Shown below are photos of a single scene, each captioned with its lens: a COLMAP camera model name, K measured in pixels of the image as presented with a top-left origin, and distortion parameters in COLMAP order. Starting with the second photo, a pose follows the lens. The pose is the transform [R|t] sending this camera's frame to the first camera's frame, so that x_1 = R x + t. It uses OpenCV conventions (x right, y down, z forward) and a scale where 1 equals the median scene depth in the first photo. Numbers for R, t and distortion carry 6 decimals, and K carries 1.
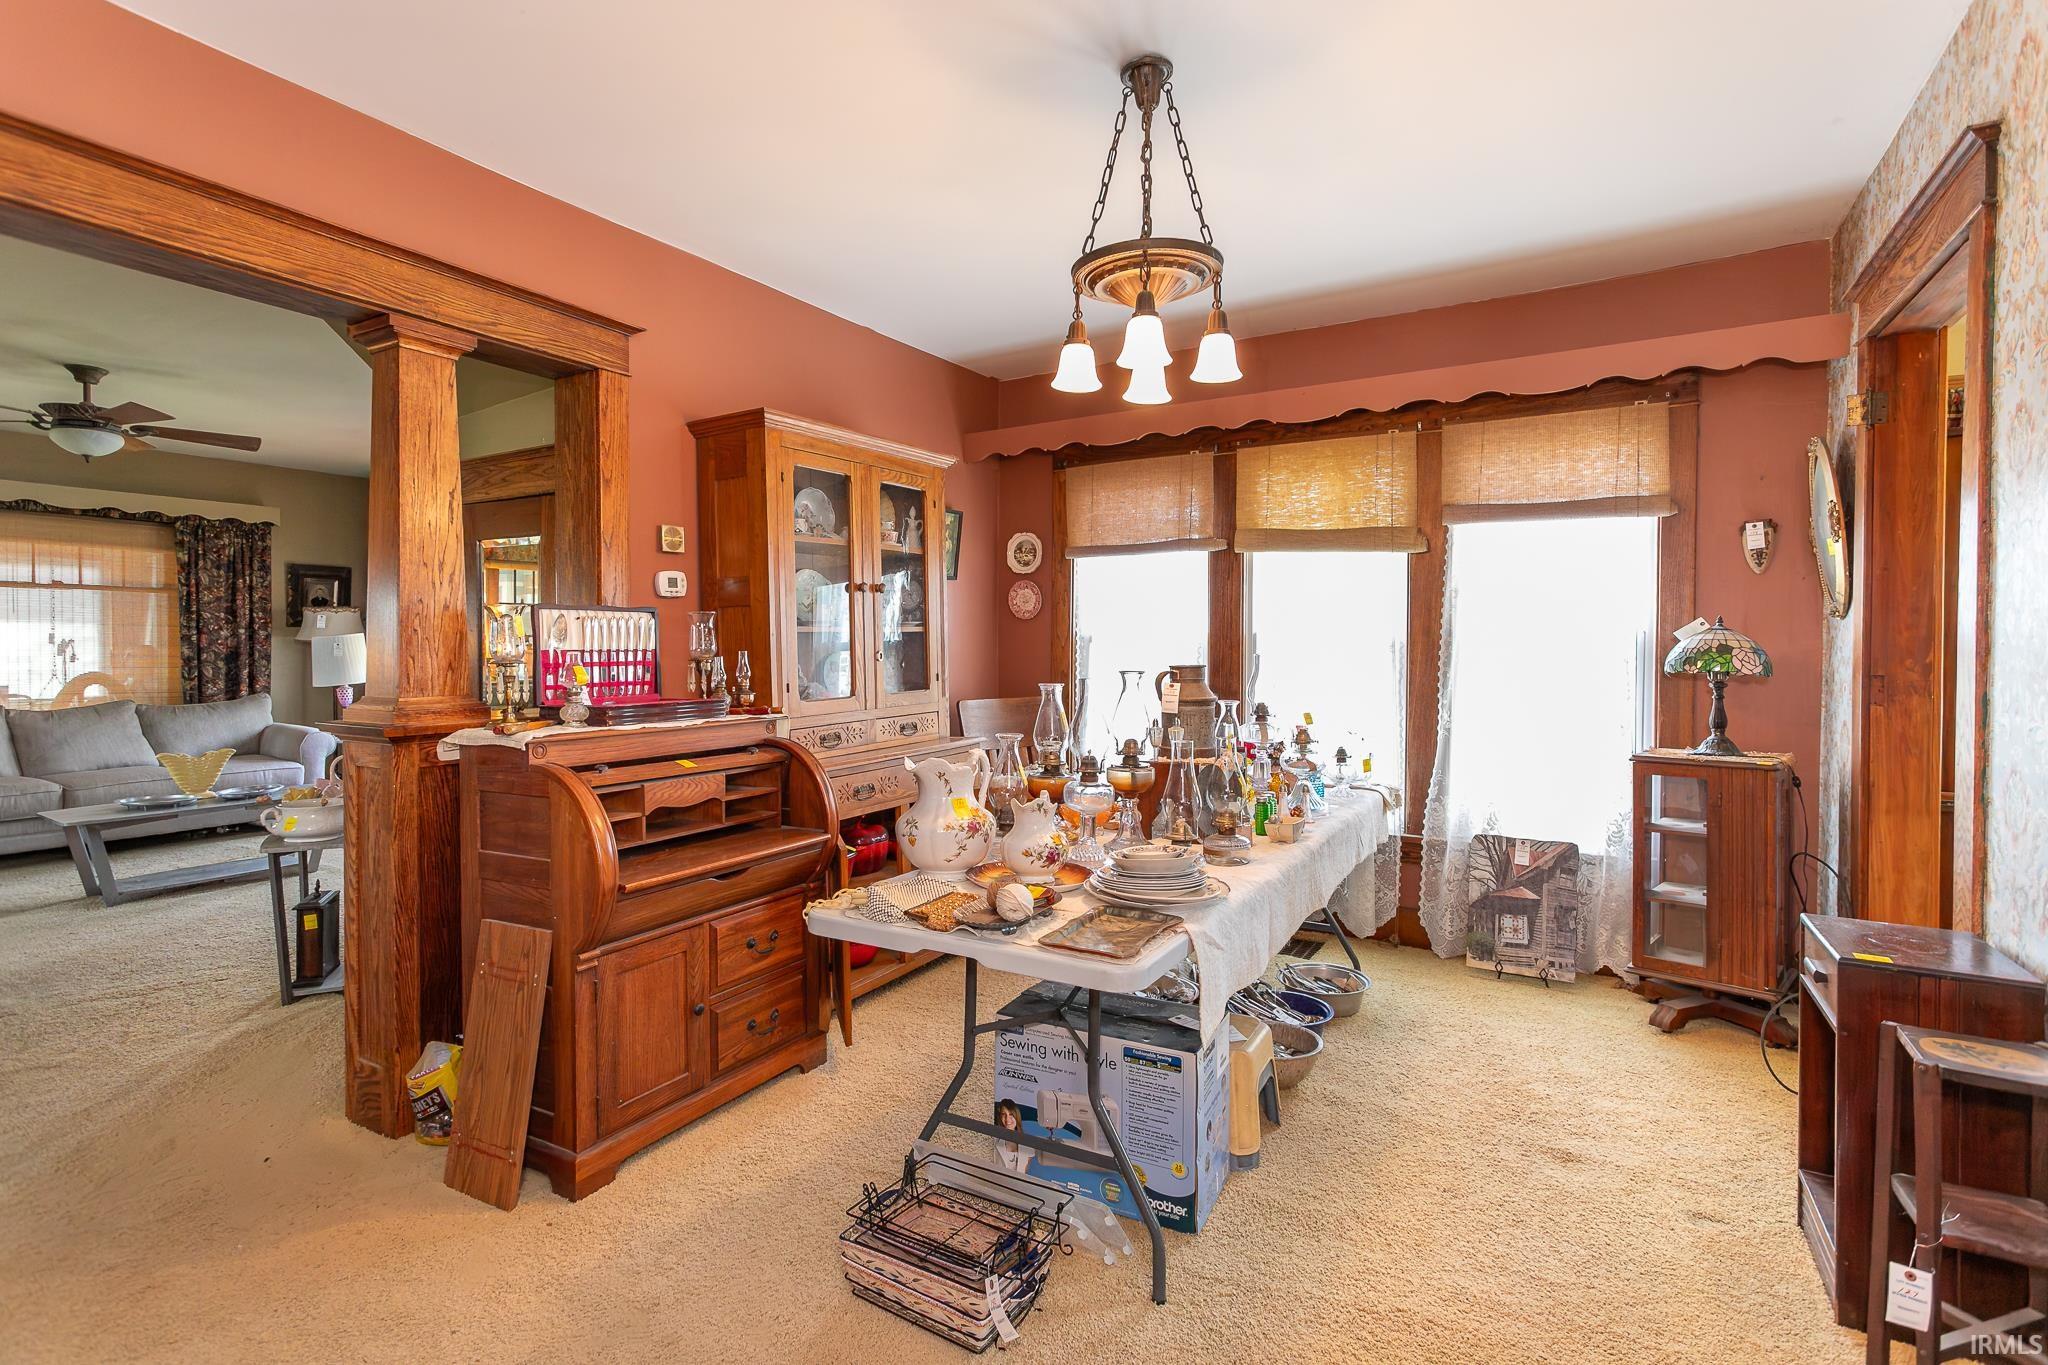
lens RADIAL K [[969.9, 0, 1017.7], [0, 969.9, 654.7], [0, 0, 1]] dist [0.003404, 0.001023]
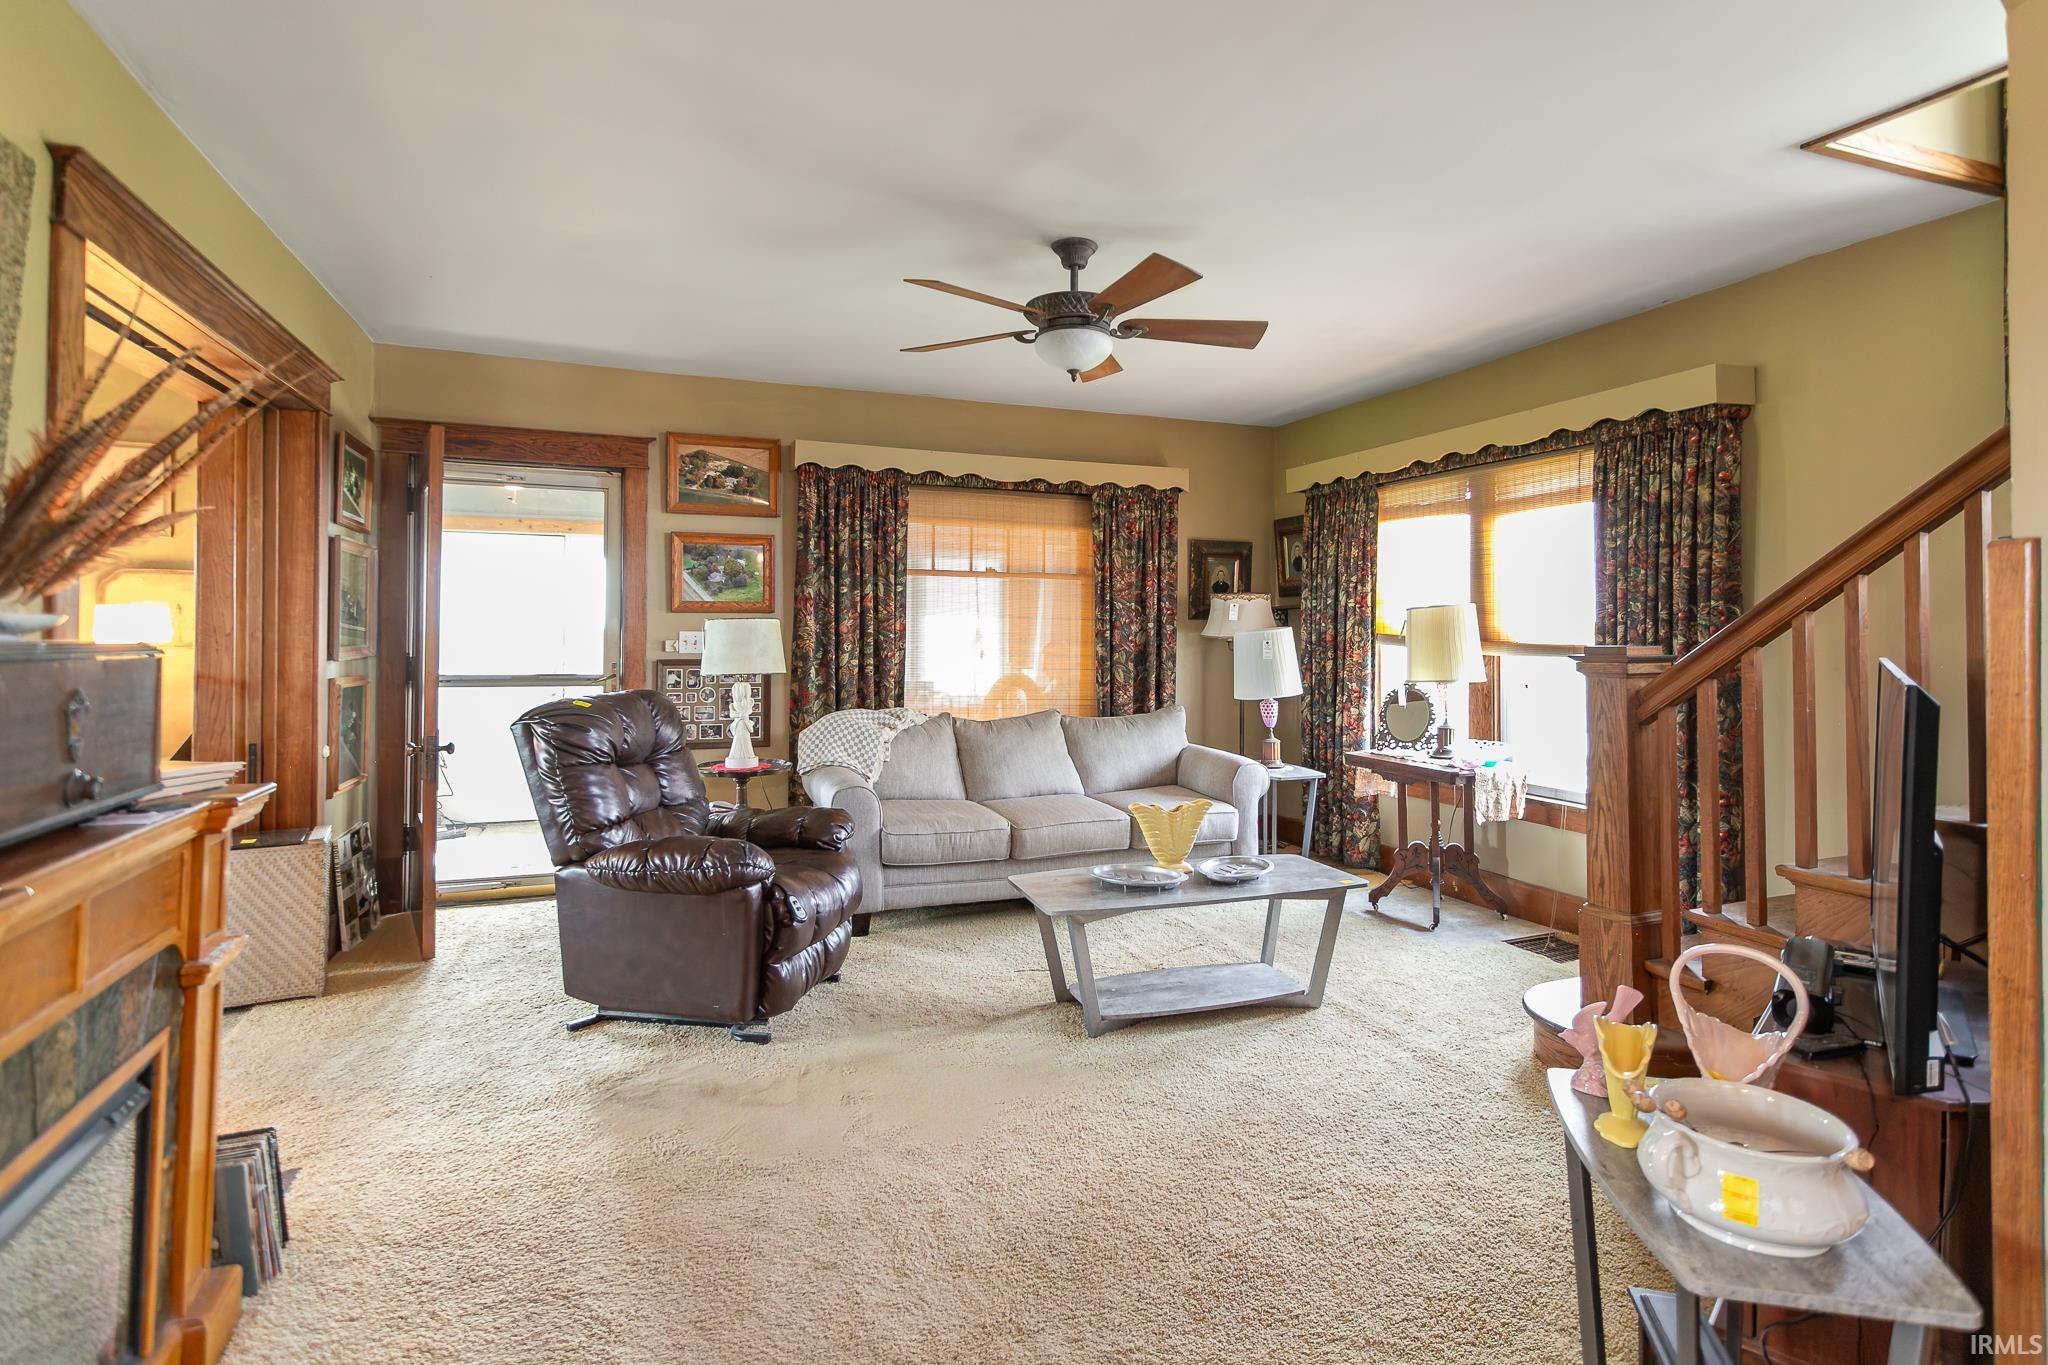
lens RADIAL K [[1042.2, 0, 1017.7], [0, 1042.2, 612.3], [0, 0, 1]] dist [0.001477, 0.000278]
pose [[0.774019, -0.013366, -0.633022, -0.349960], [-0.009282, 0.999430, -0.032452, -0.006082], [0.633095, 0.030994, 0.773454, 0.275310]]
